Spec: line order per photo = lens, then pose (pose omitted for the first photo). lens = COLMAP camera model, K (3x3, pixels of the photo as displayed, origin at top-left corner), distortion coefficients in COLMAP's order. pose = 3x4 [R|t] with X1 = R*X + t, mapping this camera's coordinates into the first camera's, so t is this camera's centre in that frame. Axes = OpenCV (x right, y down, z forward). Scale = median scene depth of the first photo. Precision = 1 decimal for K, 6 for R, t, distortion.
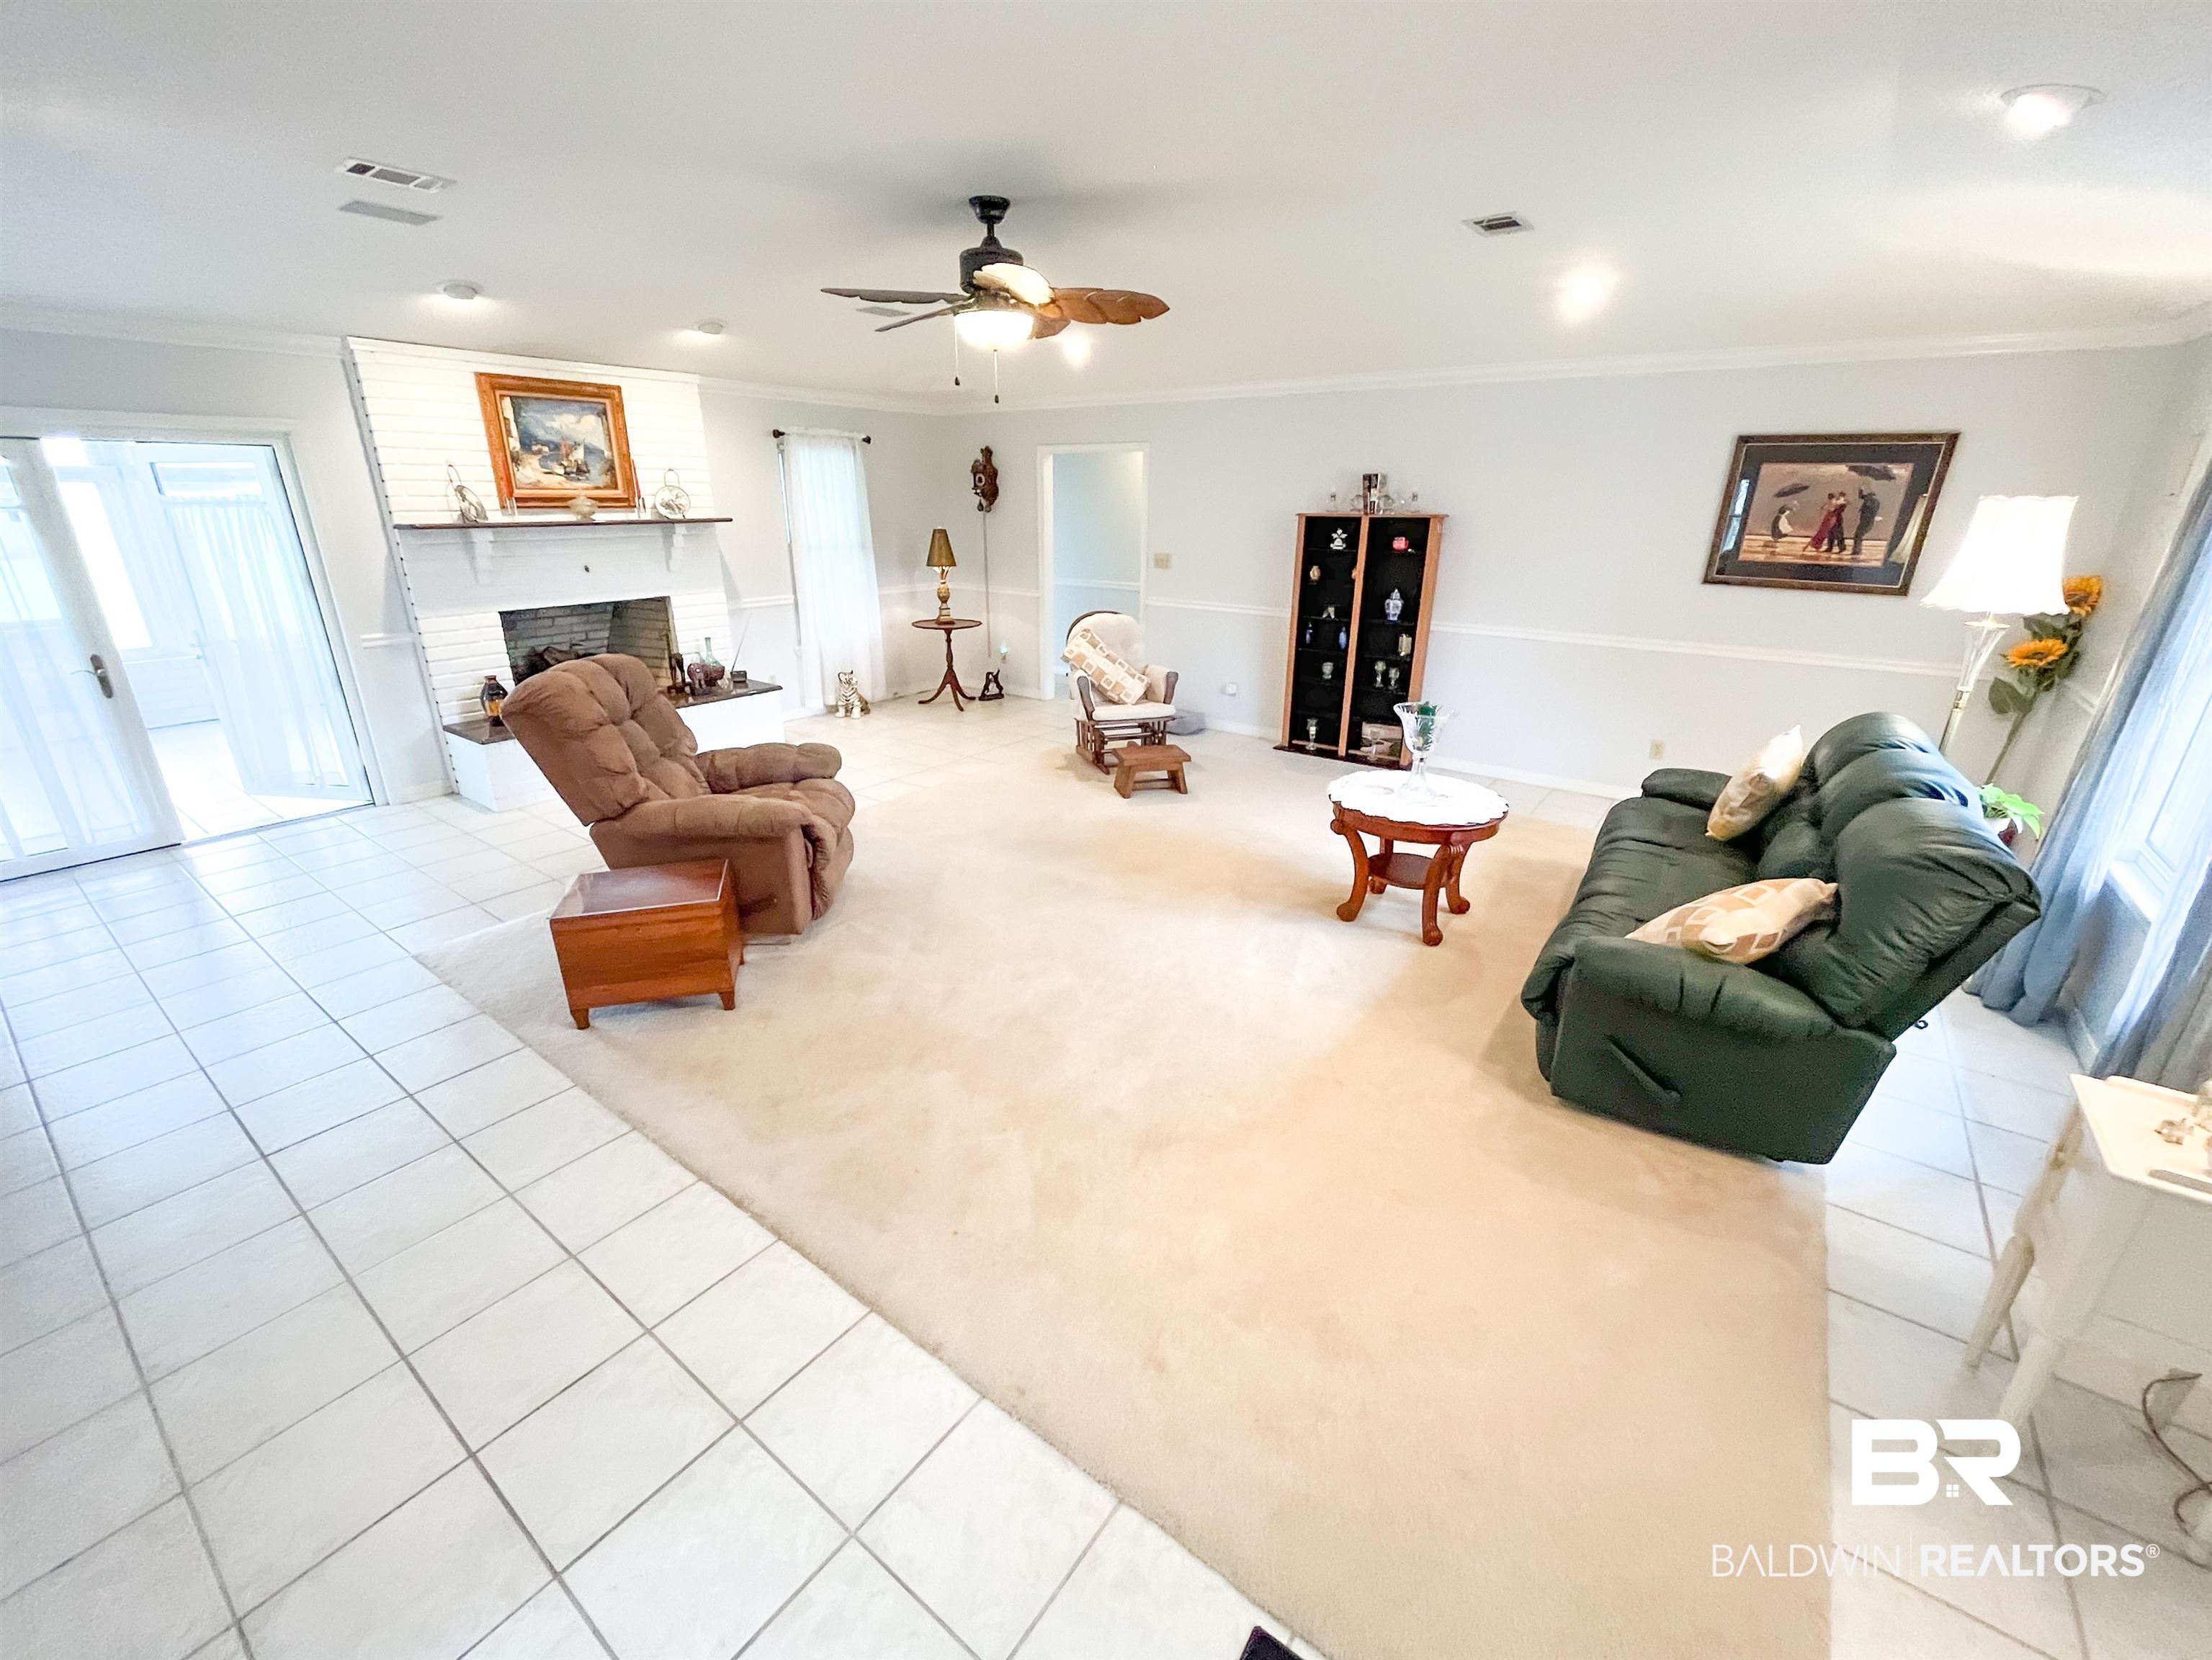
lens RADIAL K [[918.4, 0, 1095.2], [0, 918.4, 834.1], [0, 0, 1]] dist [-0.000177, 0.000528]
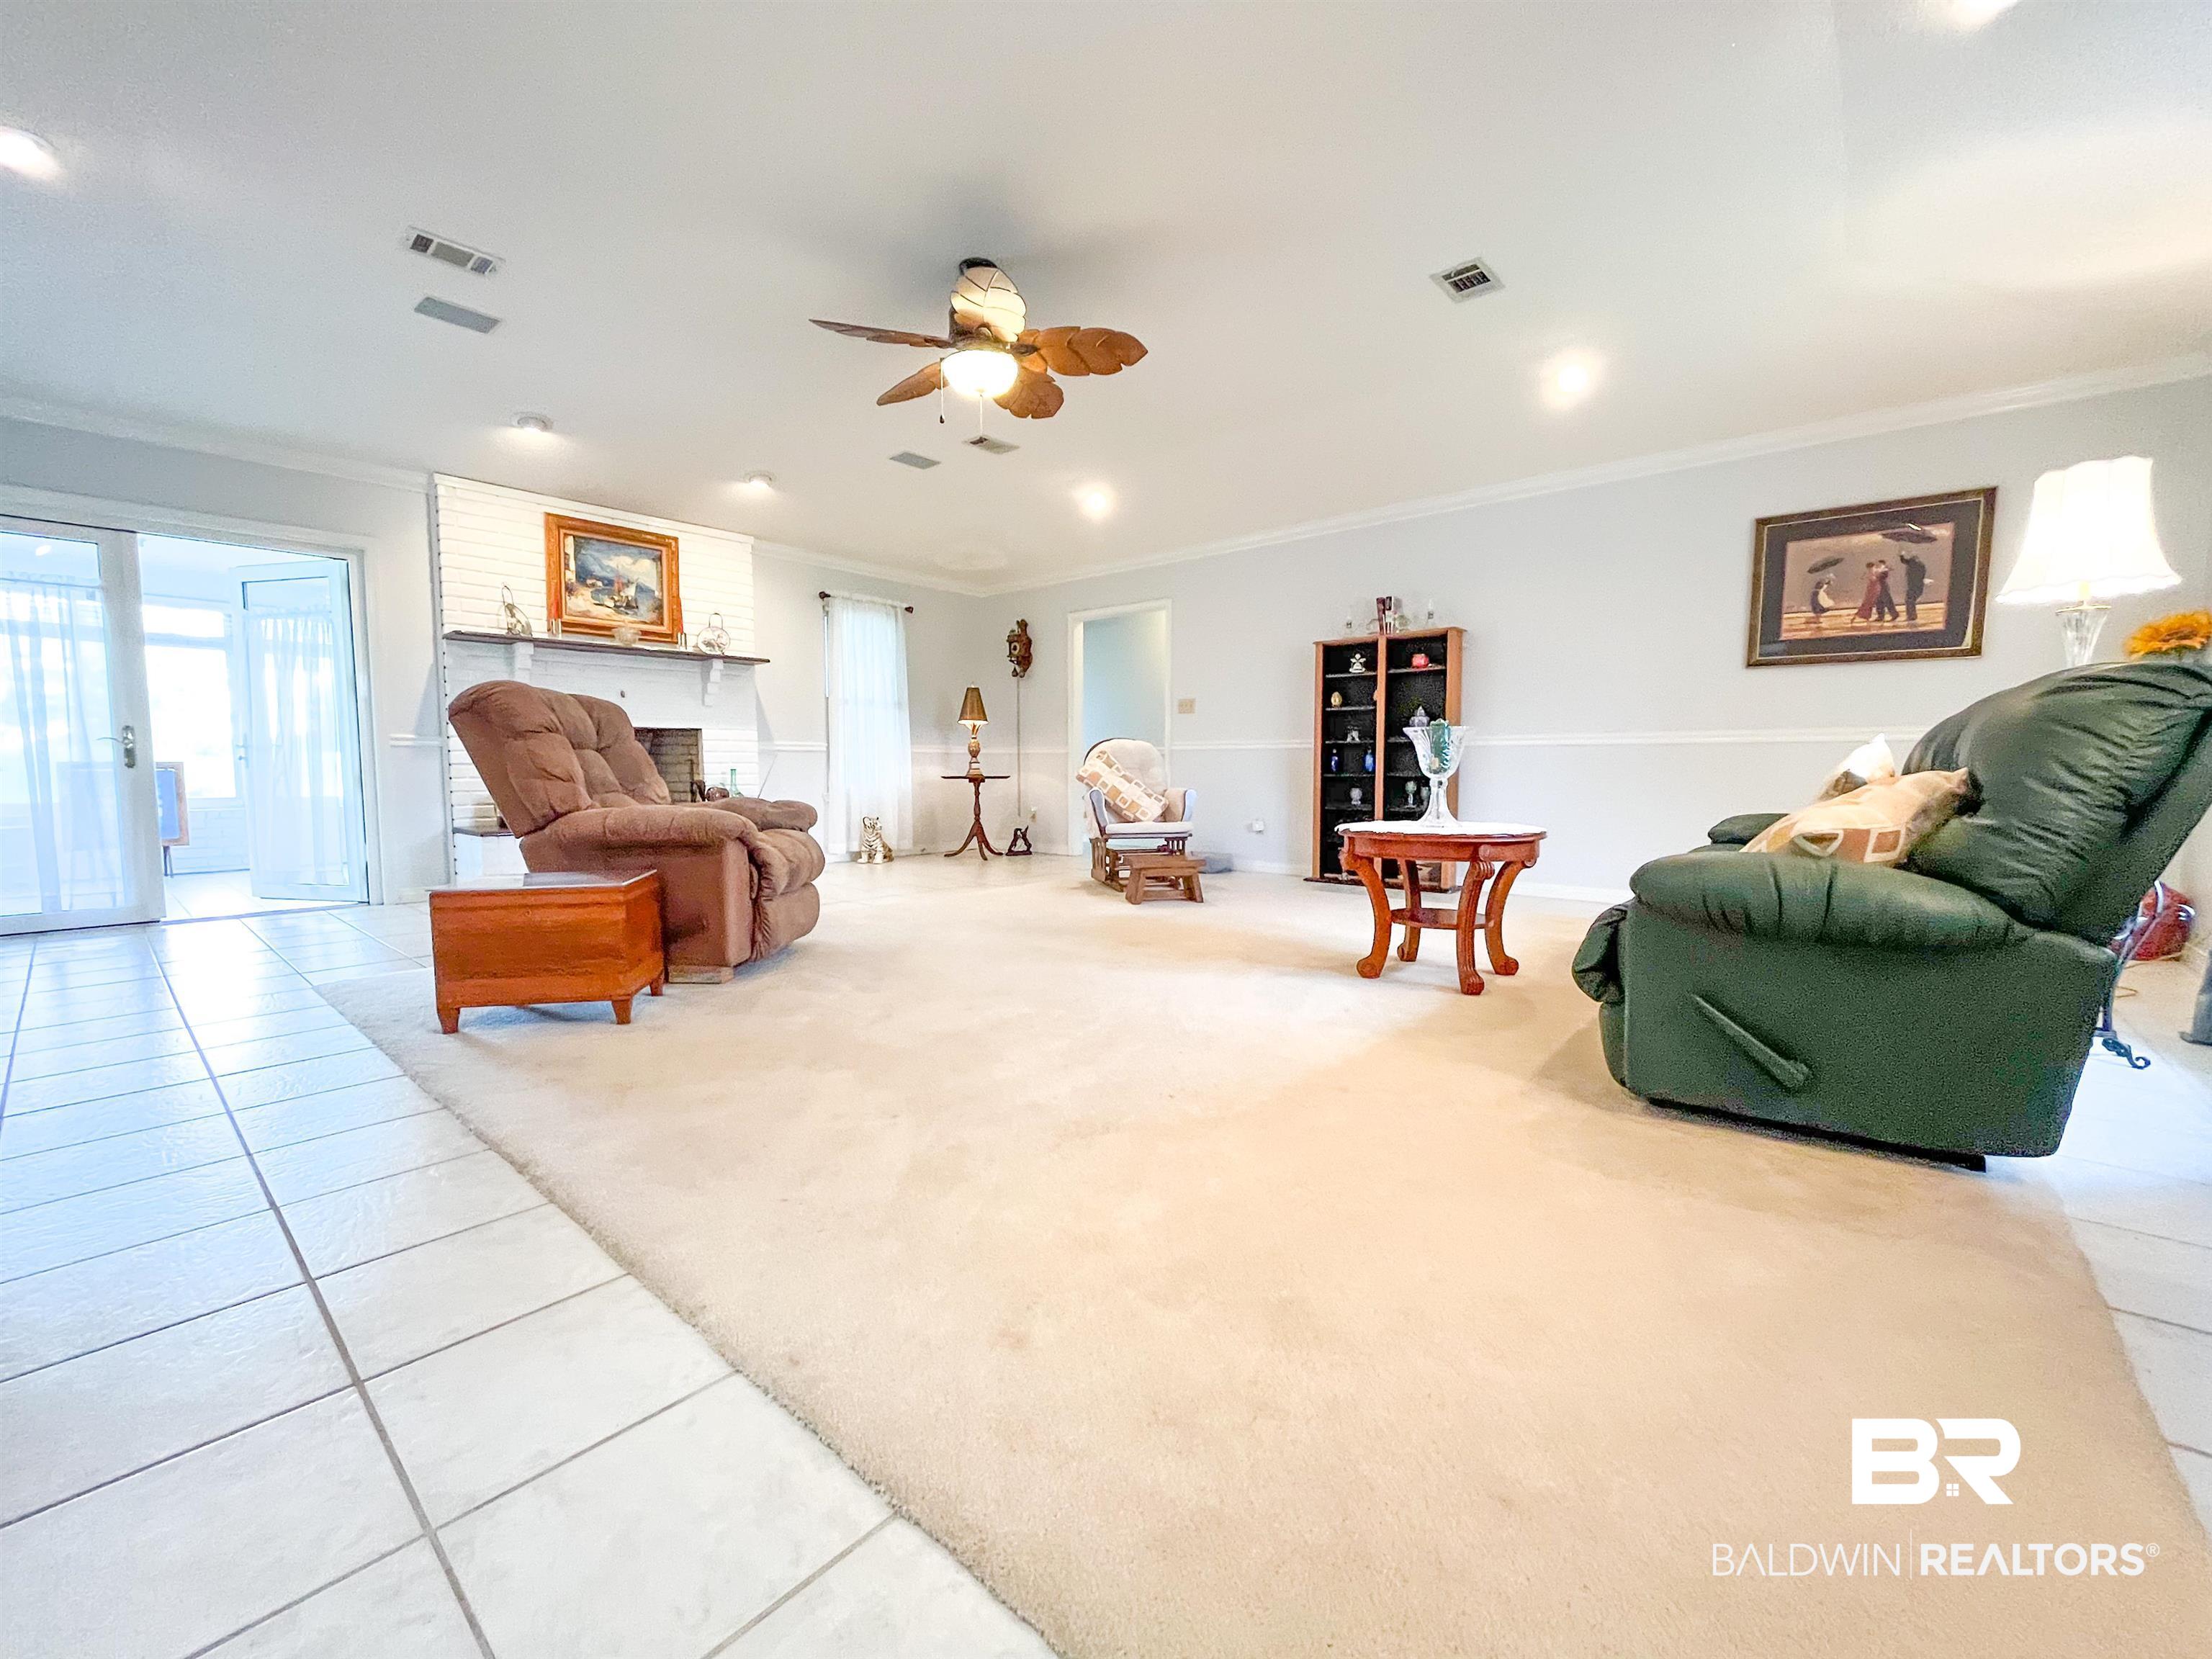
lens RADIAL K [[903.8, 0, 1095.5], [0, 903.8, 832.1], [0, 0, 1]] dist [0.000288, -0.000372]
pose [[0.997290, -0.001243, -0.073554, 0.062284], [-0.019288, 0.960460, -0.277749, 0.149525], [0.070991, 0.278416, 0.957834, 0.108975]]
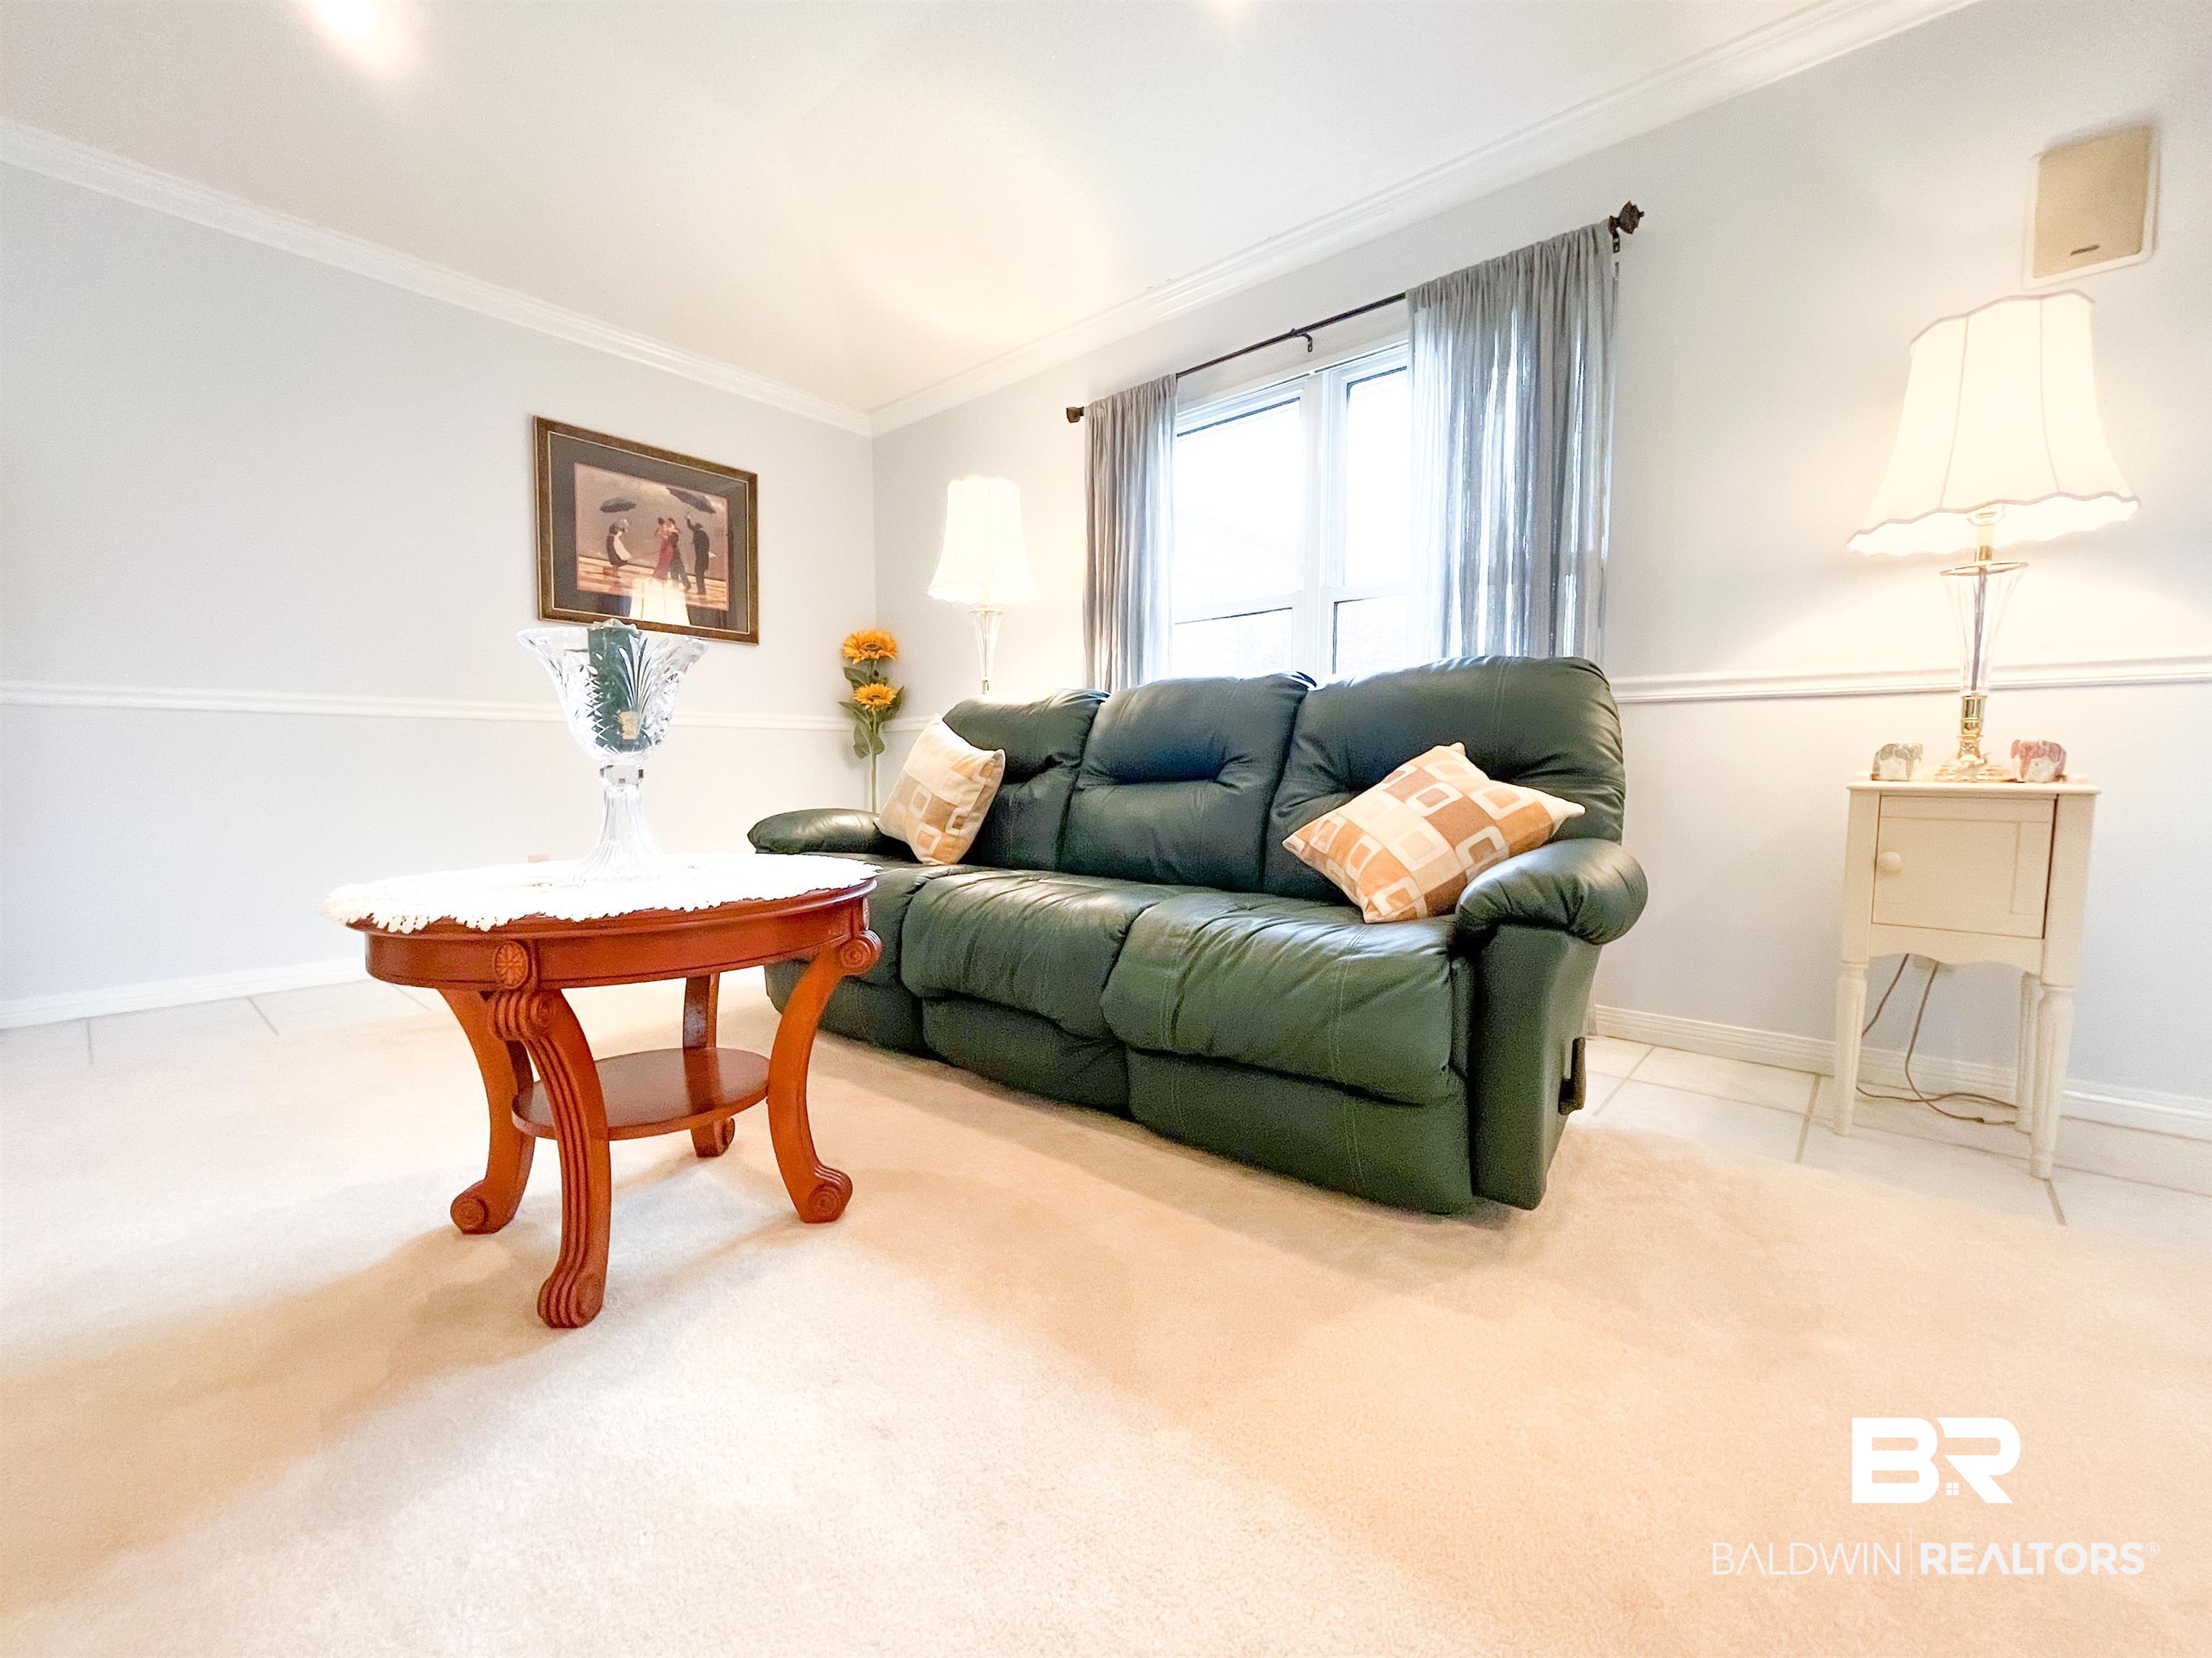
lens RADIAL K [[918.2, 0, 1095.2], [0, 918.2, 833.1], [0, 0, 1]] dist [-0.000177, 0.000528]
pose [[0.082642, -0.078330, 0.993496, -0.003125], [0.344634, 0.937645, 0.045259, -0.008483], [-0.935092, 0.338653, 0.104484, 0.561445]]
